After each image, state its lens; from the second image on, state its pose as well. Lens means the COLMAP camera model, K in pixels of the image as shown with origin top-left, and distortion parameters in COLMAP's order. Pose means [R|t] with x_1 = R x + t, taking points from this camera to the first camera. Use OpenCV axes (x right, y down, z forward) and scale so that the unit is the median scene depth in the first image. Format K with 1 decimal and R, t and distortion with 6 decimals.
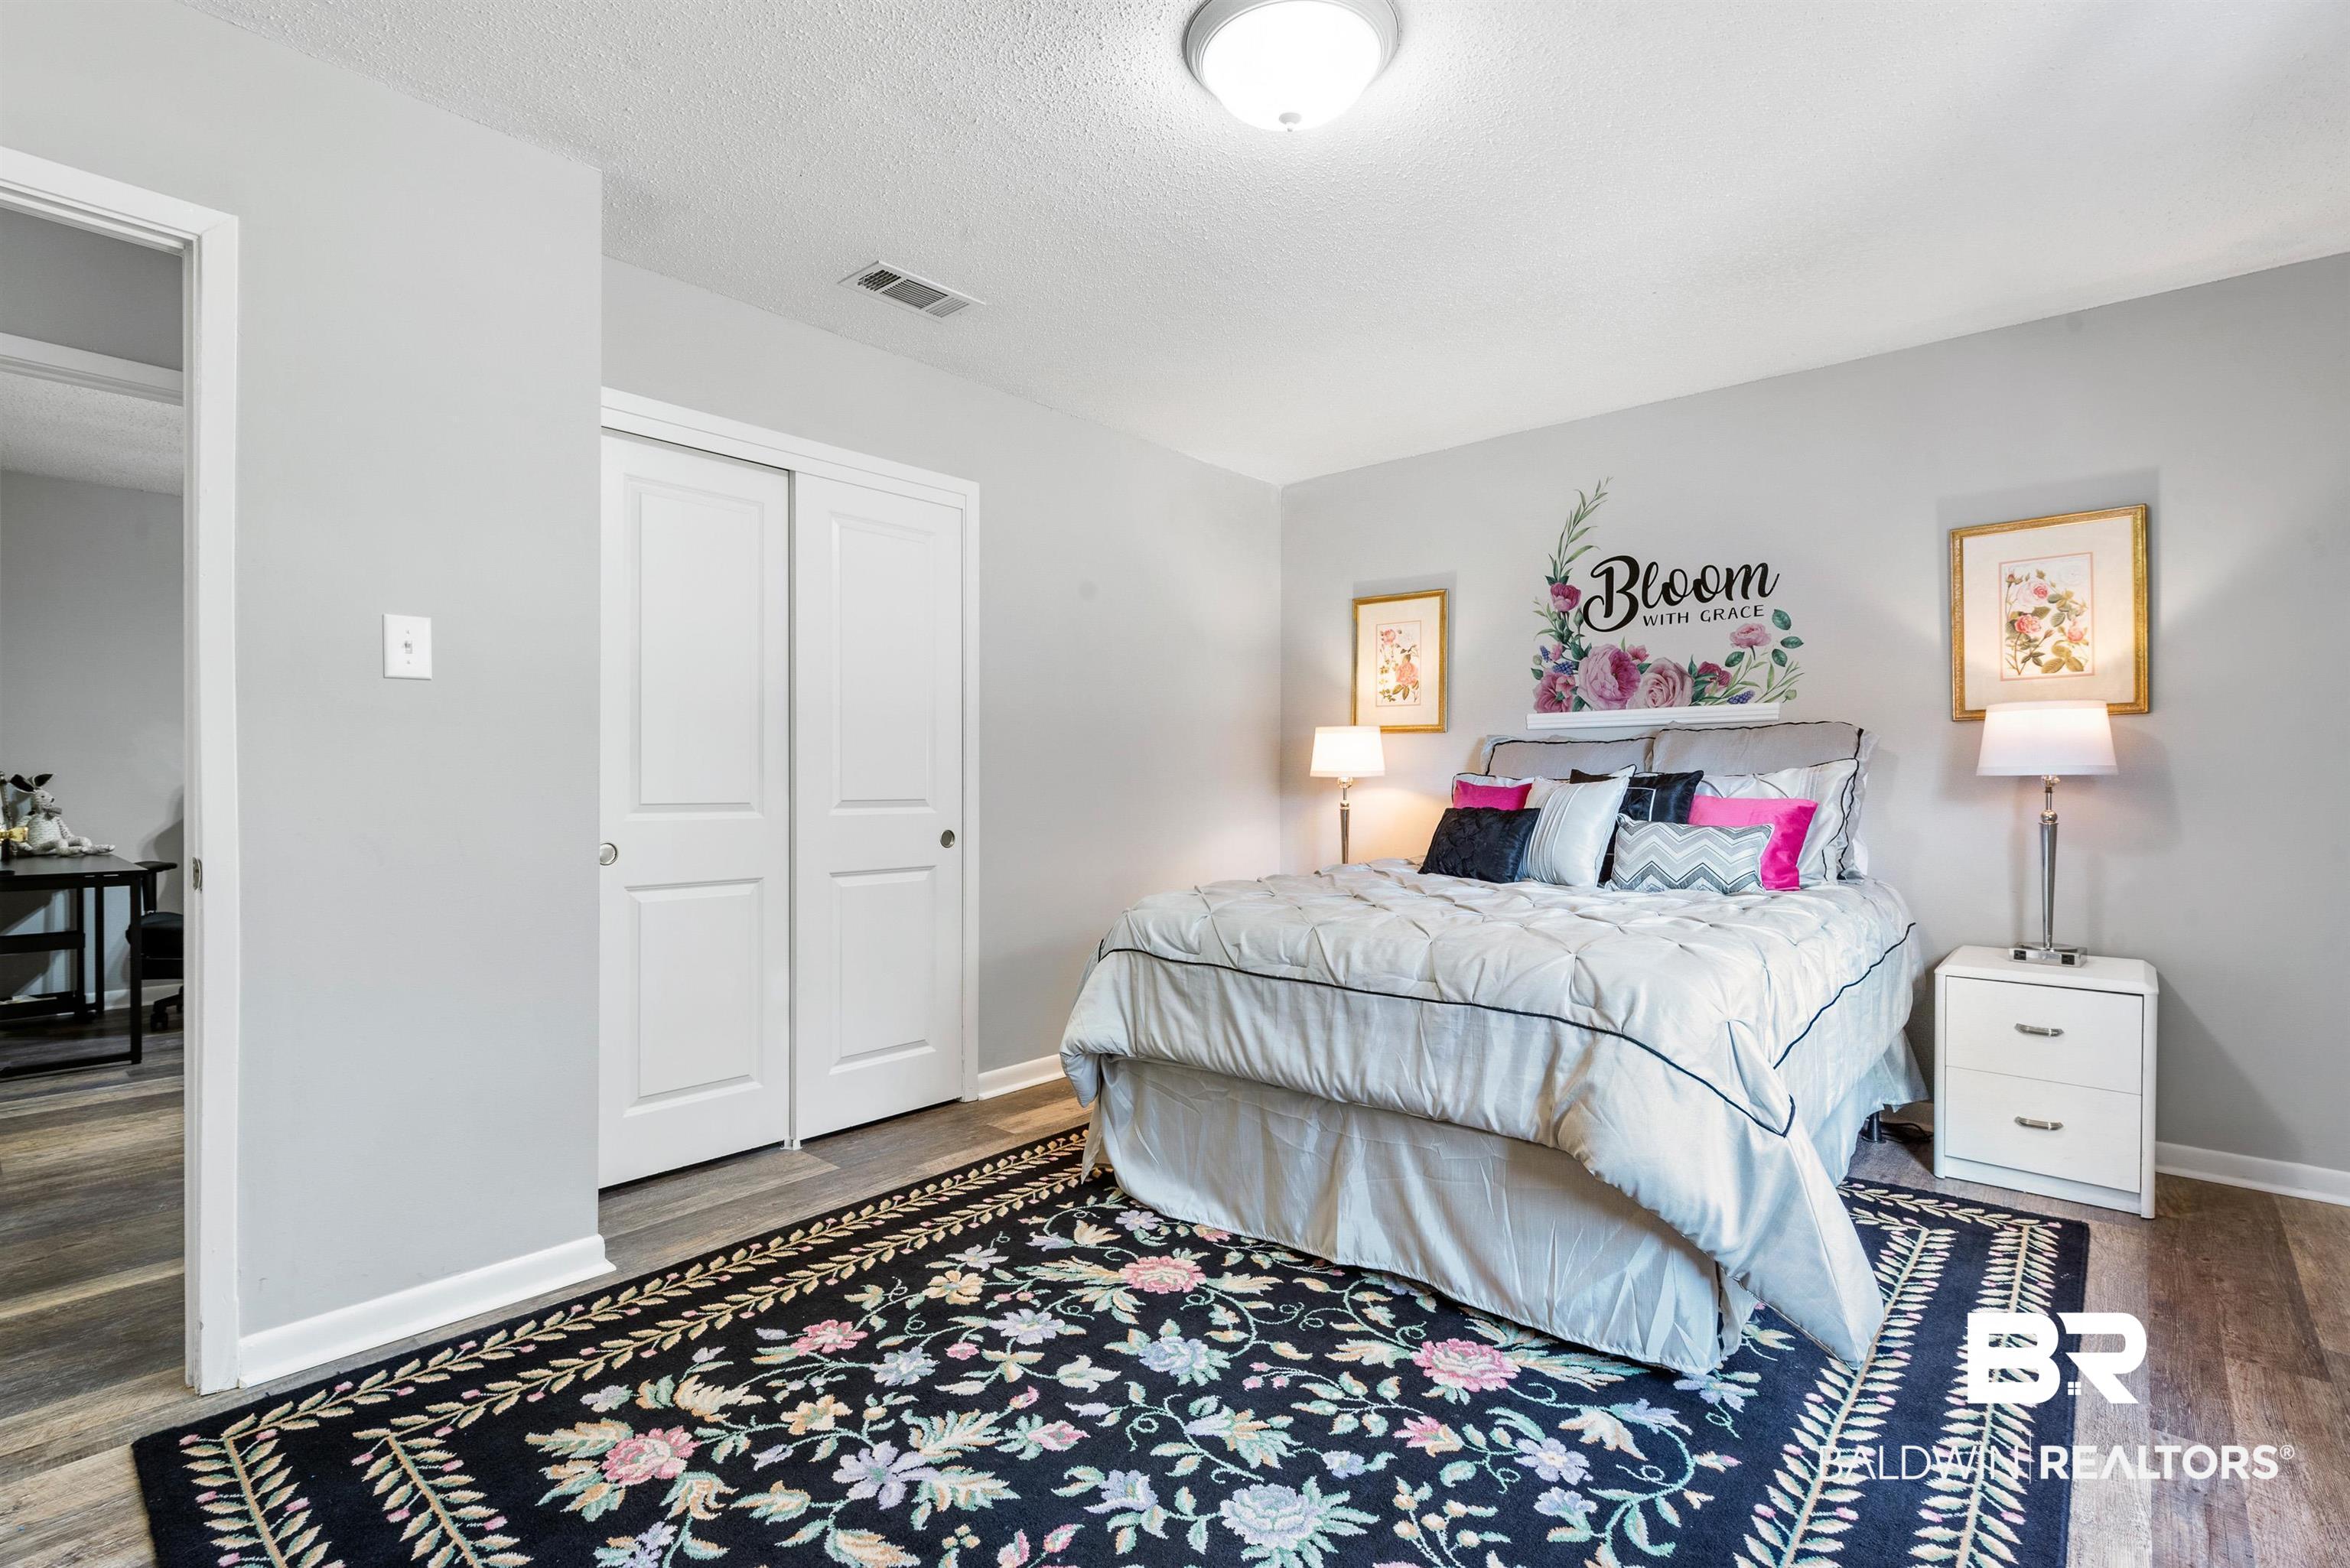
lens RADIAL K [[1109.3, 0, 1168.9], [0, 1109.3, 773.3], [0, 0, 1]] dist [0.014947, -0.006801]
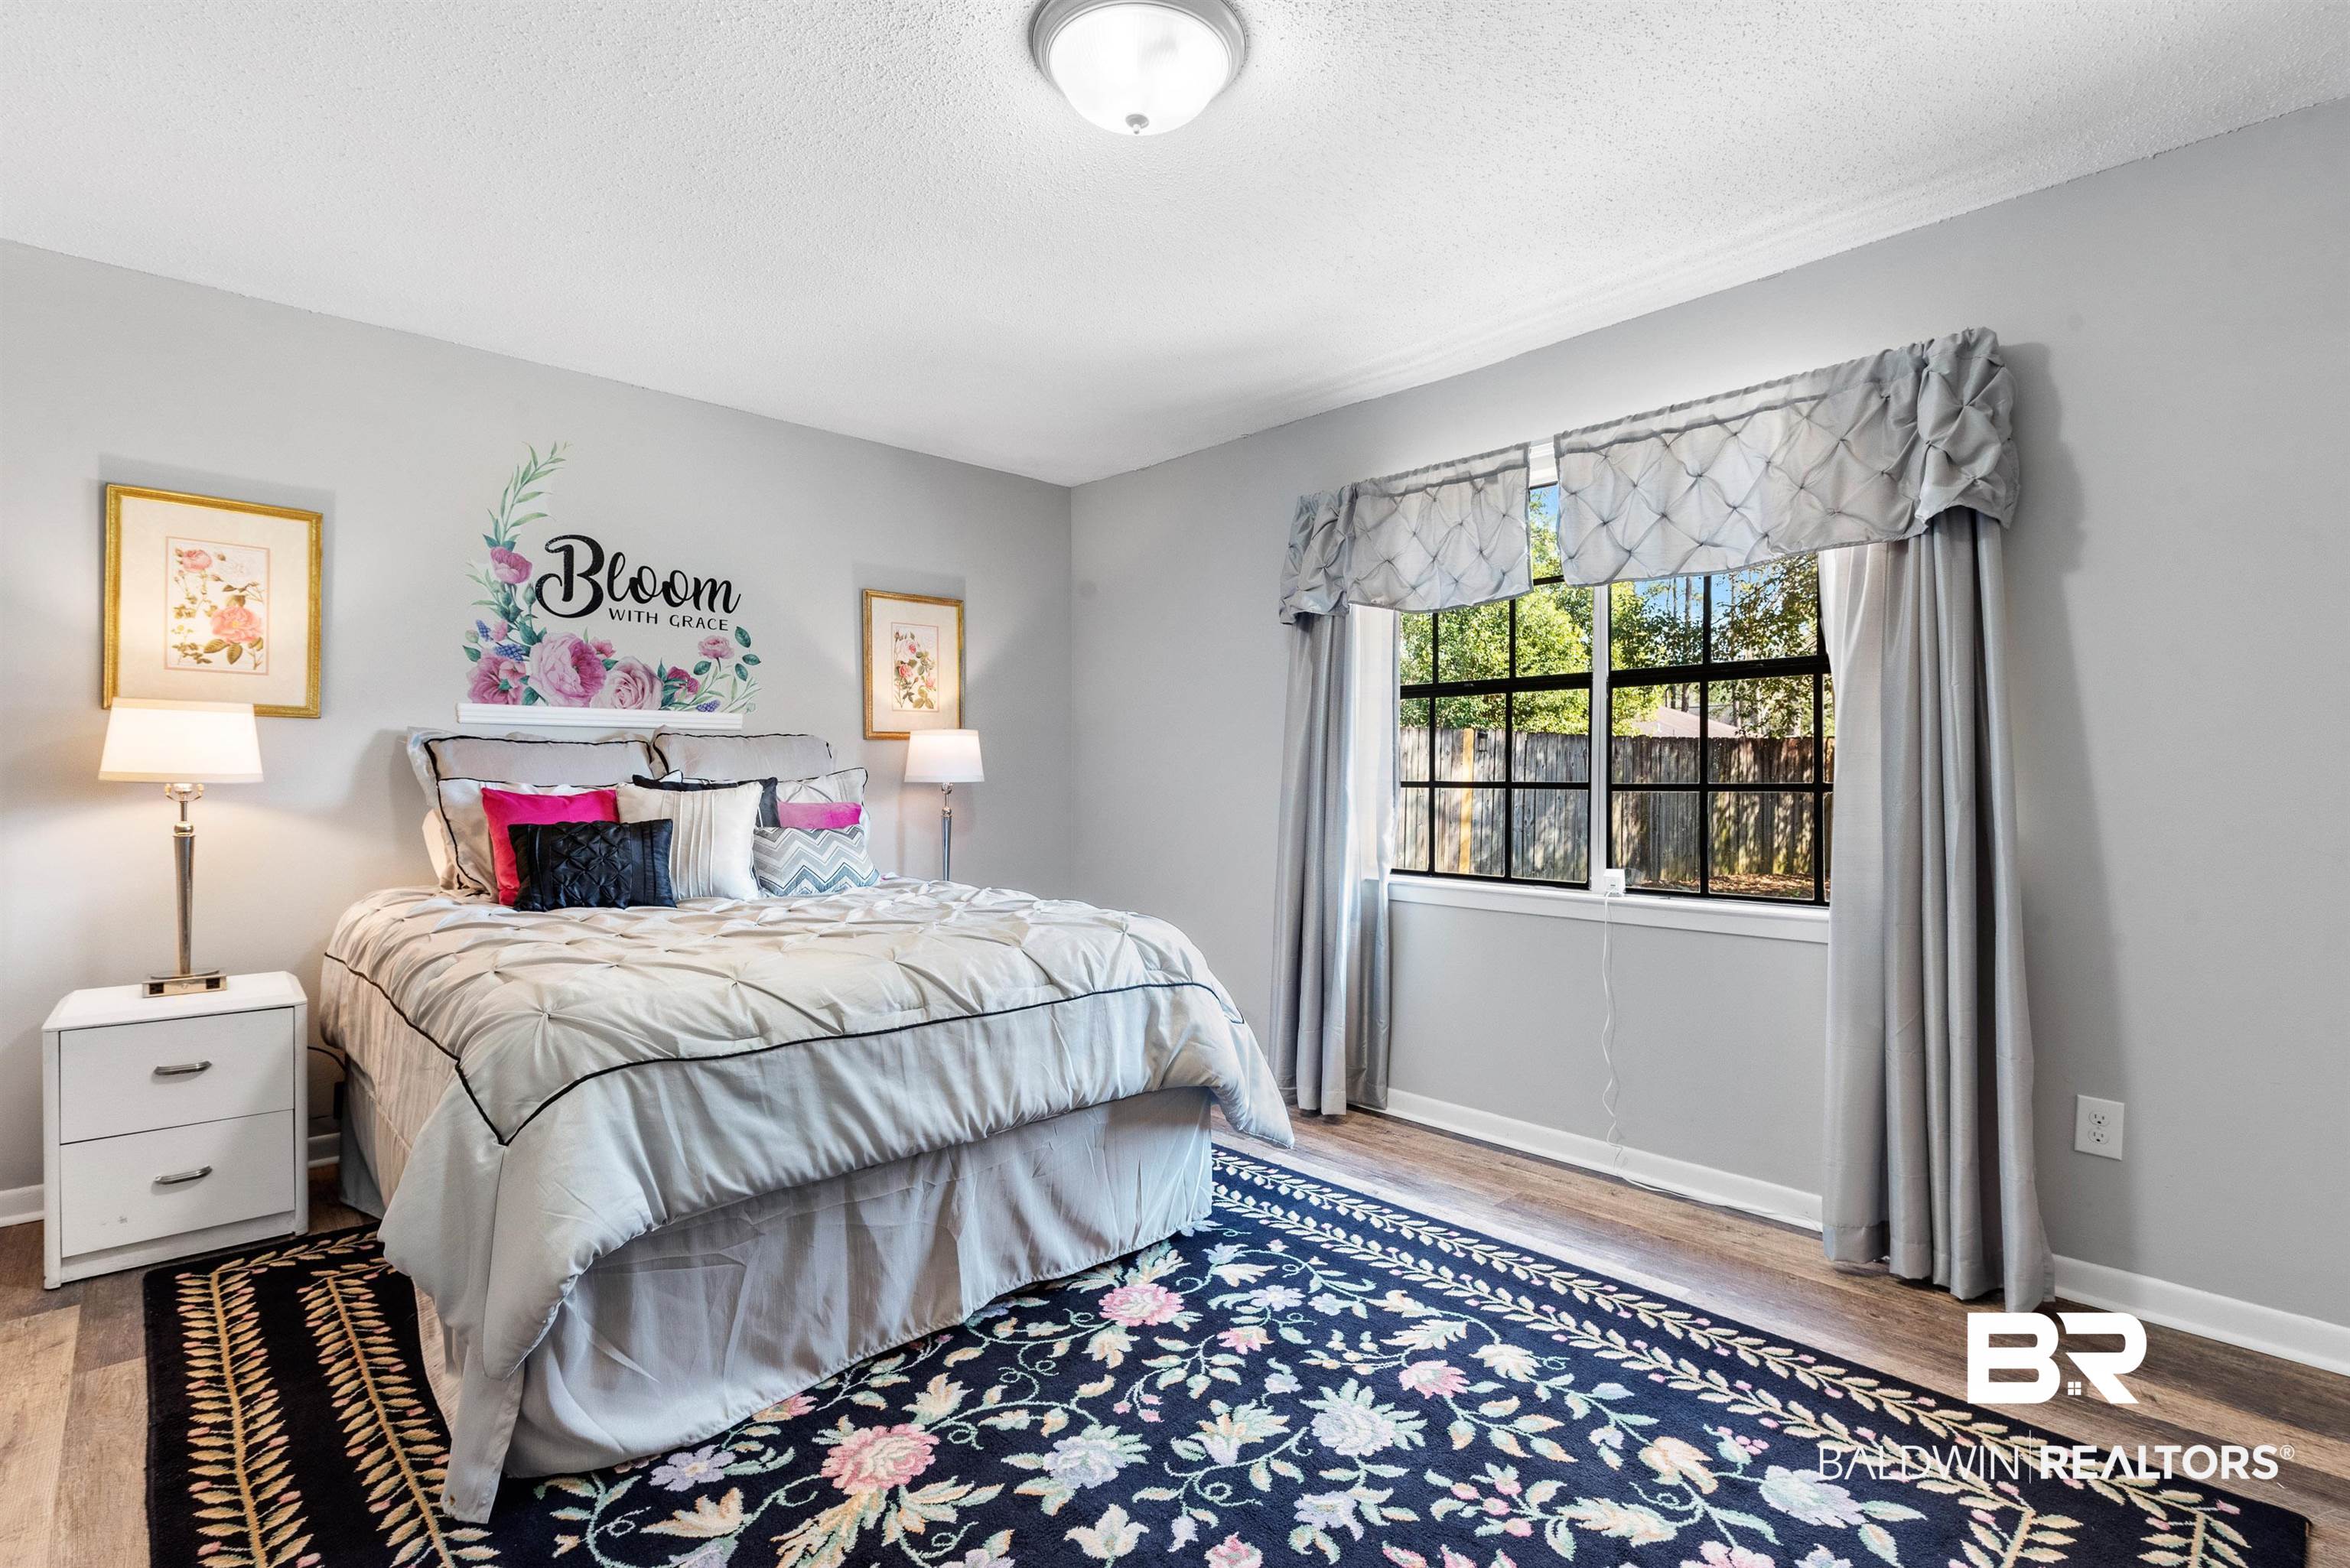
lens RADIAL K [[1109.3, 0, 1168.9], [0, 1109.3, 773.3], [0, 0, 1]] dist [0.014947, -0.006801]
pose [[0.085256, 0.005864, 0.996342, -0.587109], [-0.006633, 0.999964, -0.005318, -0.003570], [-0.996337, -0.006155, 0.085292, 0.596540]]
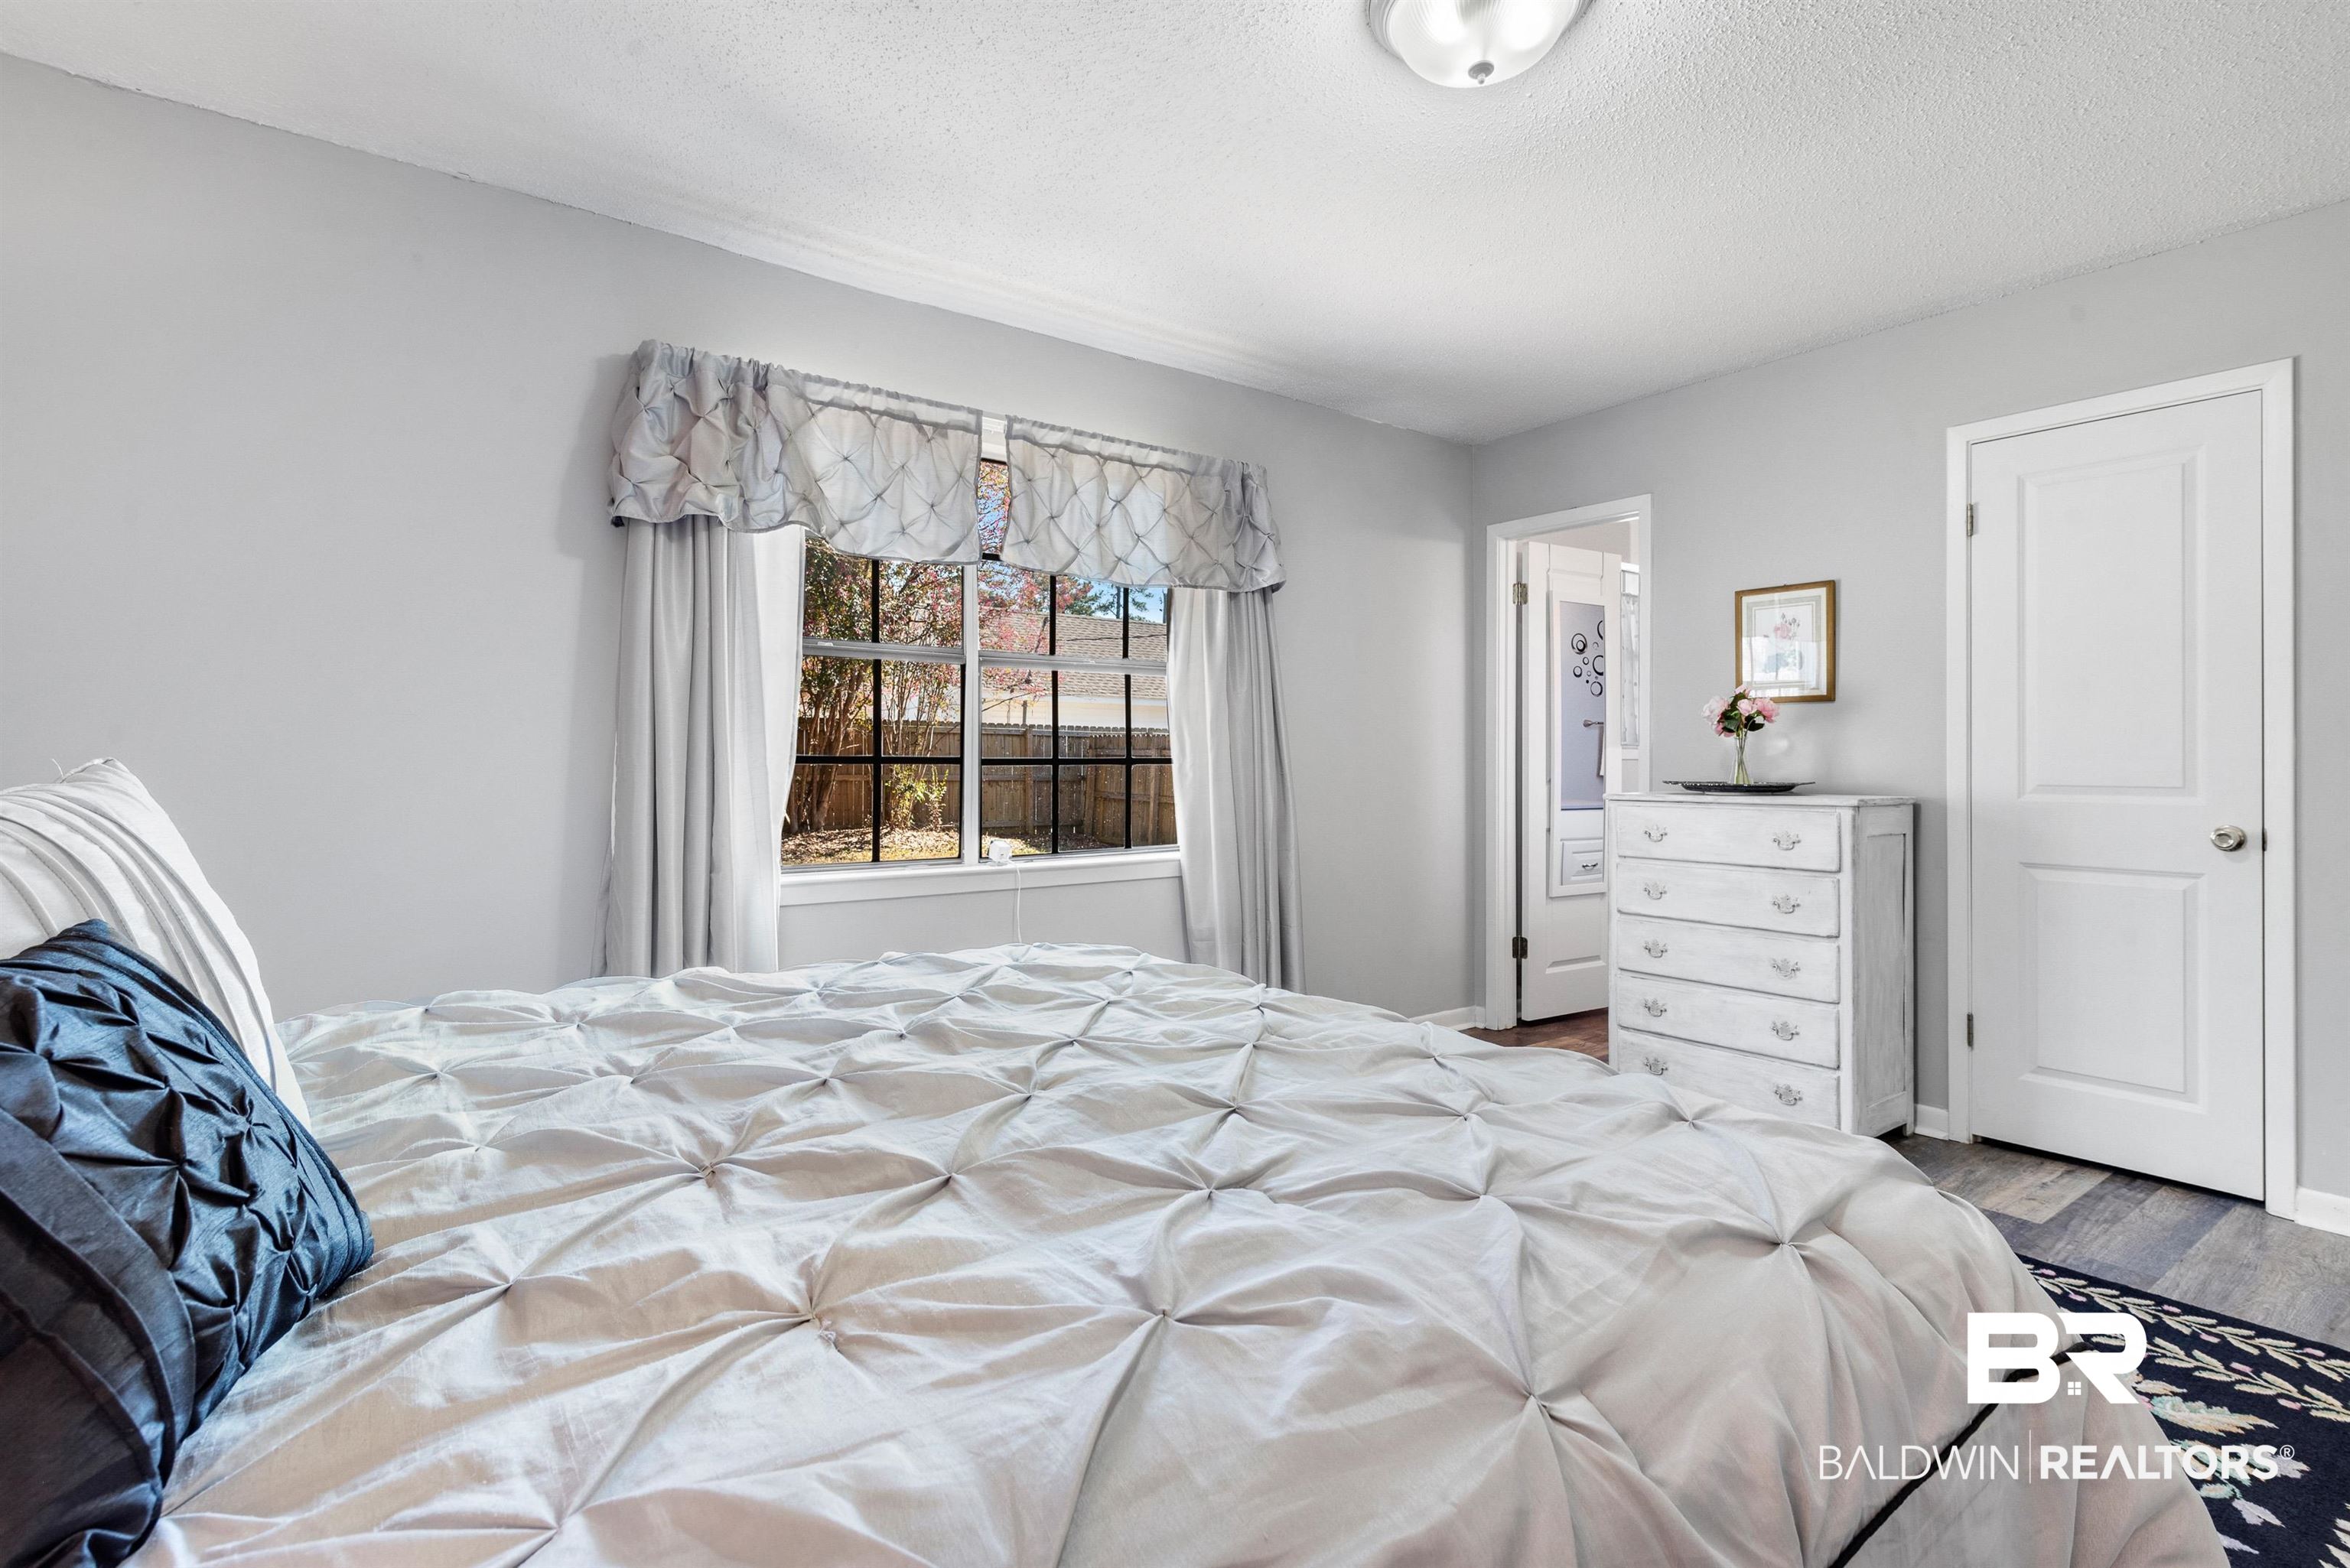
lens RADIAL K [[1161.2, 0, 1173.7], [0, 1161.2, 738.7], [0, 0, 1]] dist [-0.000328, 0.052821]
pose [[-0.984888, 0.000140, 0.173193, 0.146363], [-0.003421, 0.999789, -0.020265, -0.000239], [-0.173160, -0.020551, -0.984679, 1.389651]]
